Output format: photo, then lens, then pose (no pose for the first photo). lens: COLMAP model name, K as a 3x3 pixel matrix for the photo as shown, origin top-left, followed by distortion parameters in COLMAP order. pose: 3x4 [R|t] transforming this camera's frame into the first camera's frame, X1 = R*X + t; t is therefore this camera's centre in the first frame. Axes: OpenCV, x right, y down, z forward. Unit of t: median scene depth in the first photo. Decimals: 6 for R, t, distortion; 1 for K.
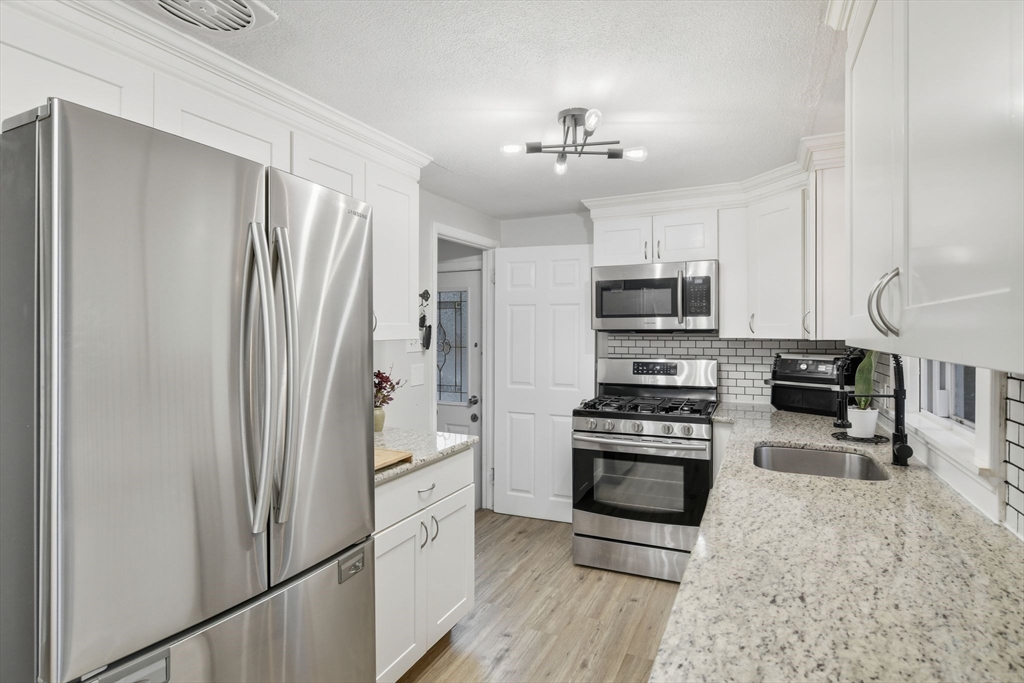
lens RADIAL K [[516.5, 0, 515.5], [0, 516.5, 335.2], [0, 0, 1]] dist [-0.004658, -0.000466]
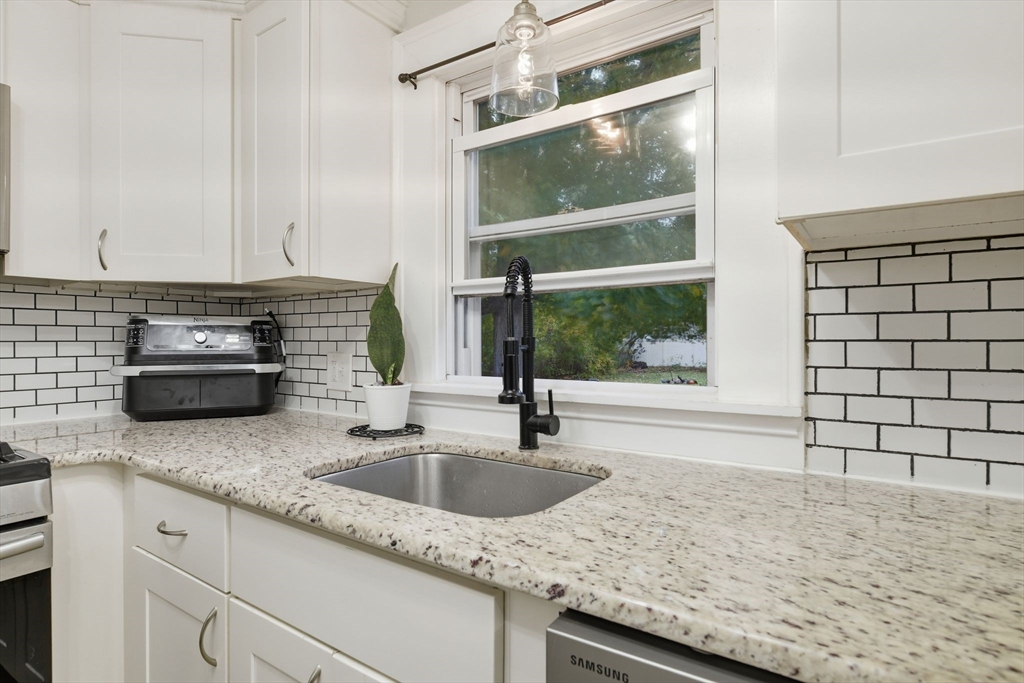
lens RADIAL K [[537.4, 0, 515.6], [0, 537.4, 341.9], [0, 0, 1]] dist [-0.004583, -0.000219]
pose [[0.152373, -0.000494, 0.988323, 0.025084], [0.007231, 0.999974, -0.000615, 0.071916], [-0.988297, 0.007240, 0.152373, 0.584843]]
